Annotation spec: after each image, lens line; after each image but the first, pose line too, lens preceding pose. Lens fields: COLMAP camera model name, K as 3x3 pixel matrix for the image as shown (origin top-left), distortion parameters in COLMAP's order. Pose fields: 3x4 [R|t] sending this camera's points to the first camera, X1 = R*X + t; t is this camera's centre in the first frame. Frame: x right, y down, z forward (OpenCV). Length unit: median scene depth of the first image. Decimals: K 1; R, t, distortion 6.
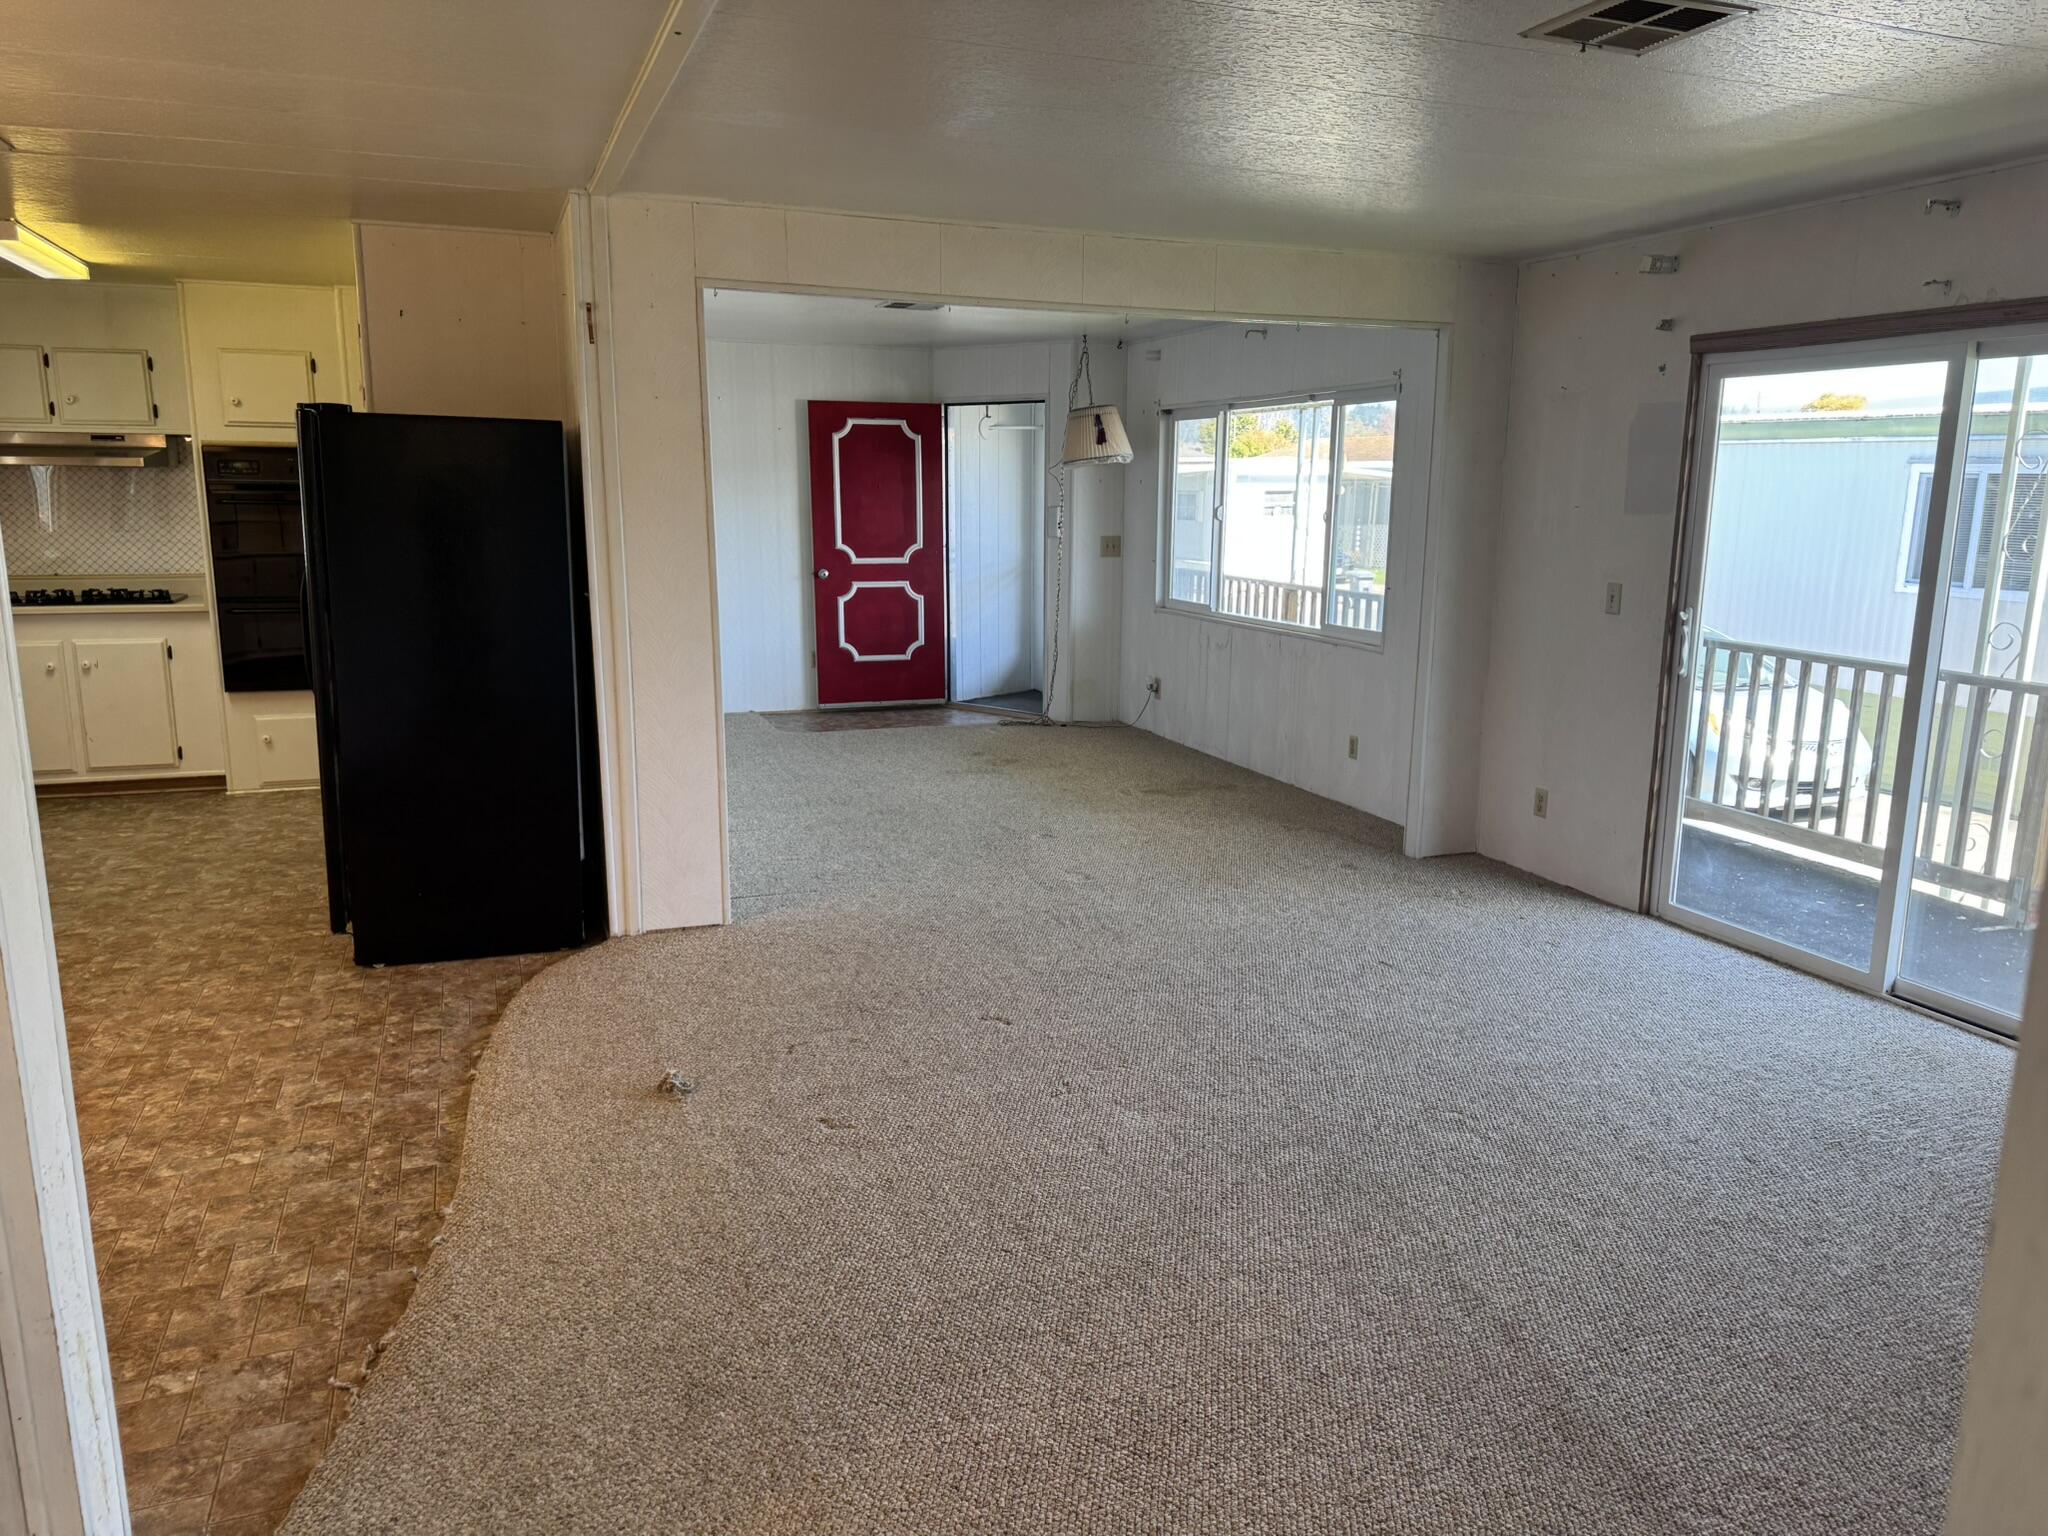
lens RADIAL K [[1423.6, 0, 1036.9], [0, 1423.6, 777.8], [0, 0, 1]] dist [0.094814, -0.124917]
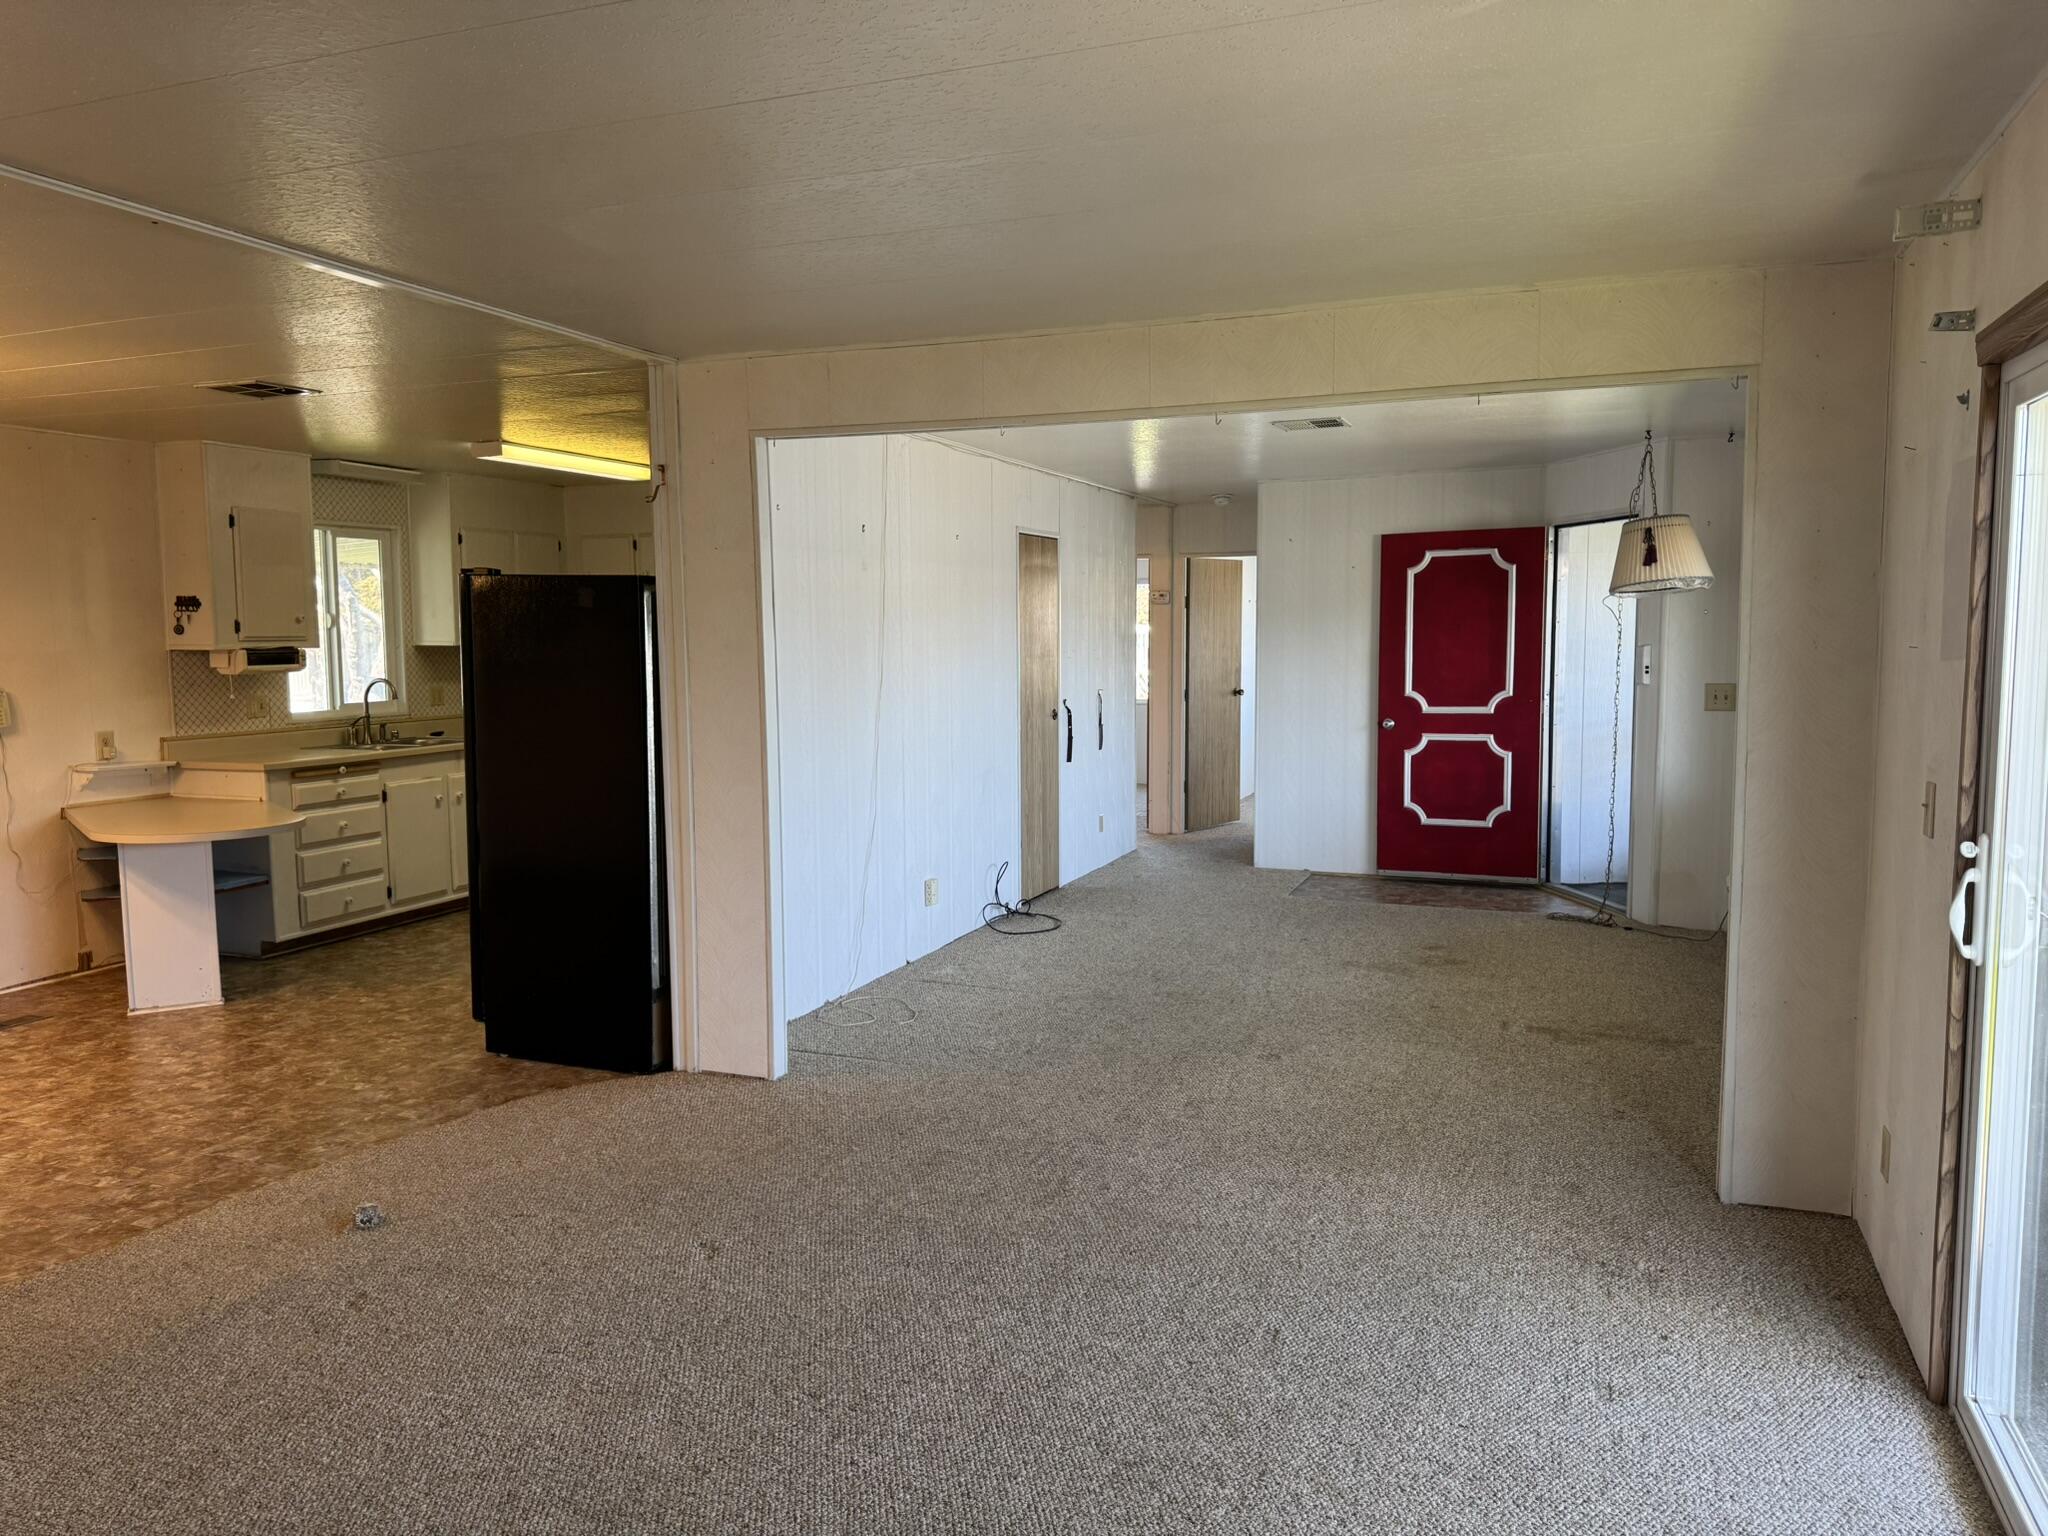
lens RADIAL K [[1428.1, 0, 1024.0], [0, 1428.1, 768.0], [0, 0, 1]] dist [0.083458, -0.107162]
pose [[0.737399, 0.048689, -0.673700, 0.450488], [-0.119767, 0.991019, -0.059468, -0.055946], [0.664754, 0.124539, 0.736608, 0.310910]]
